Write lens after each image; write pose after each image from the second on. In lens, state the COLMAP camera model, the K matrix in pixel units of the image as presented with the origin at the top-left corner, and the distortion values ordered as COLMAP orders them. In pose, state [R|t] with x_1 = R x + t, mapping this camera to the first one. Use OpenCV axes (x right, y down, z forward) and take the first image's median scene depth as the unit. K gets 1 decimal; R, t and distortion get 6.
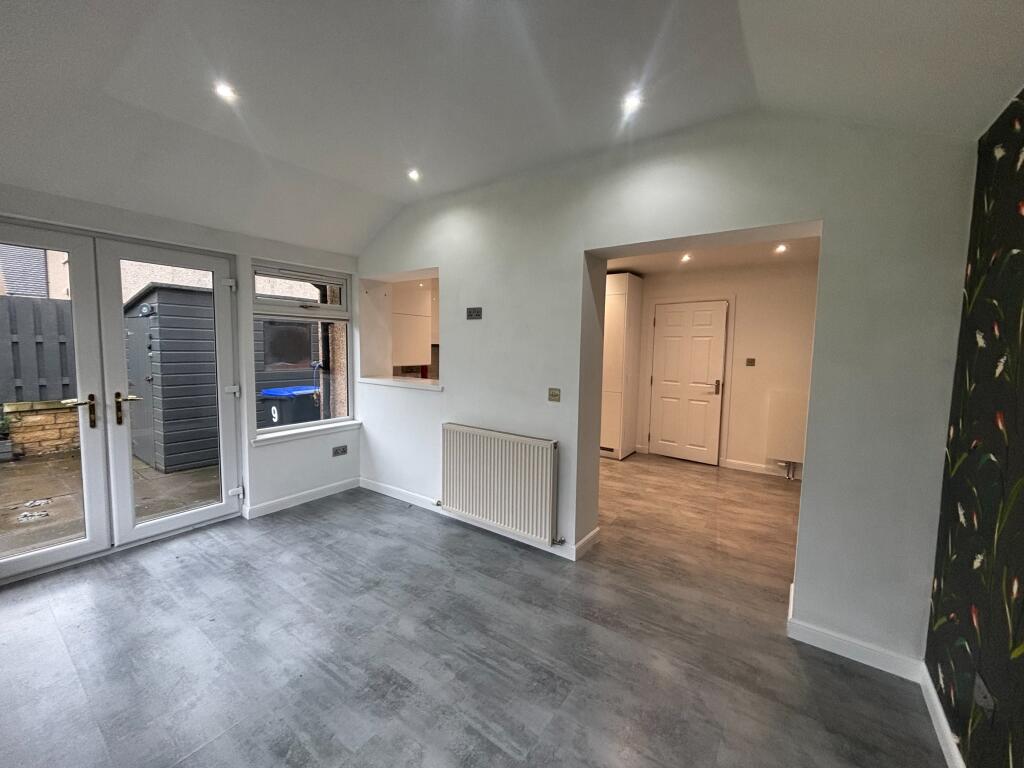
lens RADIAL K [[409.2, 0, 505.0], [0, 409.2, 380.7], [0, 0, 1]] dist [0.001118, -0.000333]
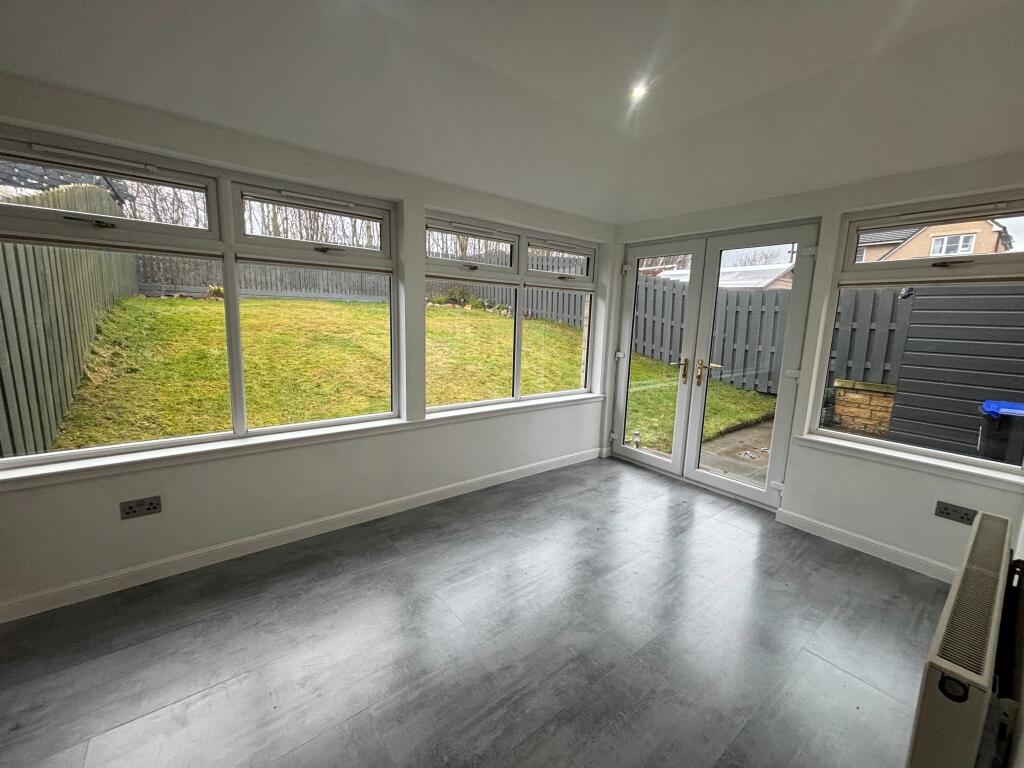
lens RADIAL K [[409.2, 0, 505.0], [0, 409.2, 380.7], [0, 0, 1]] dist [0.001118, -0.000333]
pose [[-0.278897, 0.122568, -0.952467, 0.306916], [-0.116423, 0.980191, 0.160226, -0.029196], [0.953238, 0.155576, -0.259102, 0.545856]]
